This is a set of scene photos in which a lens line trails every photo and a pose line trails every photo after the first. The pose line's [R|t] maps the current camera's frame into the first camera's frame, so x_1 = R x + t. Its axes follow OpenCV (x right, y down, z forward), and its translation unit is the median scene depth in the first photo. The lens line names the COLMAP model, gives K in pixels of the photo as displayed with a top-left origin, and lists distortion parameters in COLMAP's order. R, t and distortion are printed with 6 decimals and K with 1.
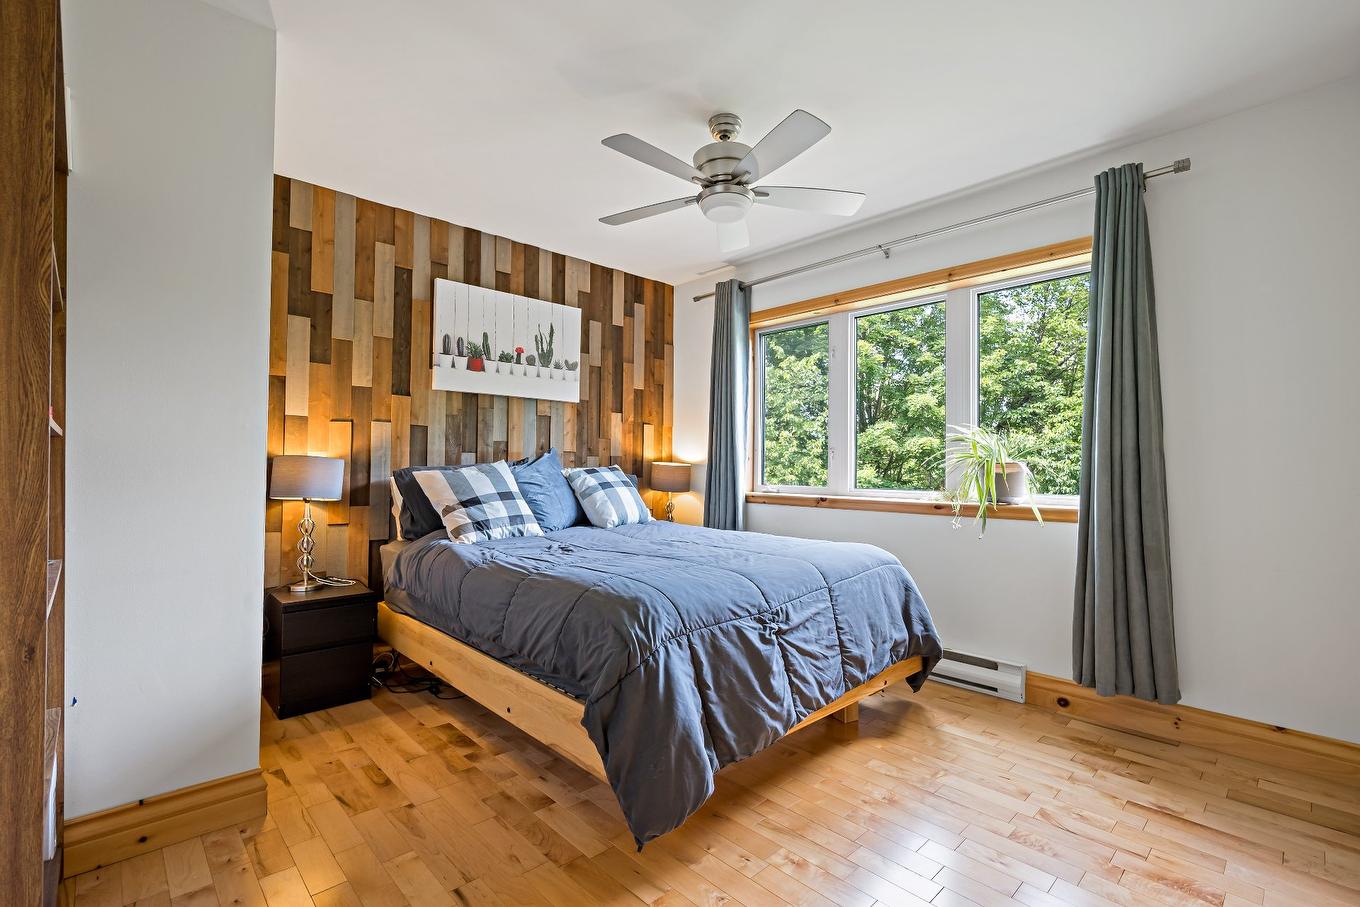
lens RADIAL K [[621.0, 0, 680.2], [0, 621.0, 456.5], [0, 0, 1]] dist [-0.005417, -0.001393]
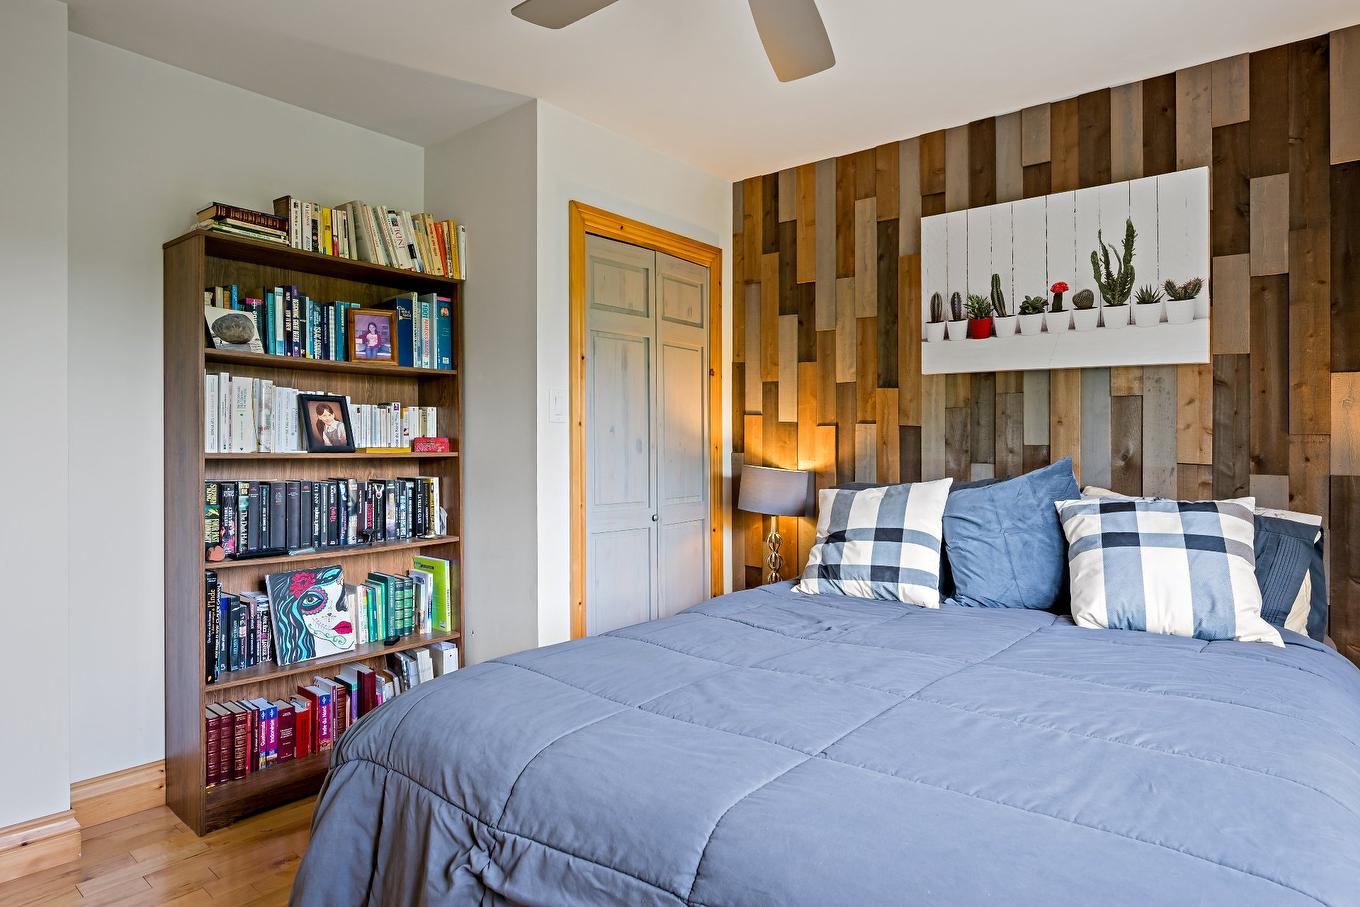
lens RADIAL K [[758.4, 0, 679.7], [0, 758.4, 440.8], [0, 0, 1]] dist [0.004608, 0.000078]
pose [[0.122393, 0.000052, -0.992482, 0.421835], [0.008211, 0.999966, 0.001064, -0.033850], [0.992448, -0.008279, 0.122388, 0.591793]]
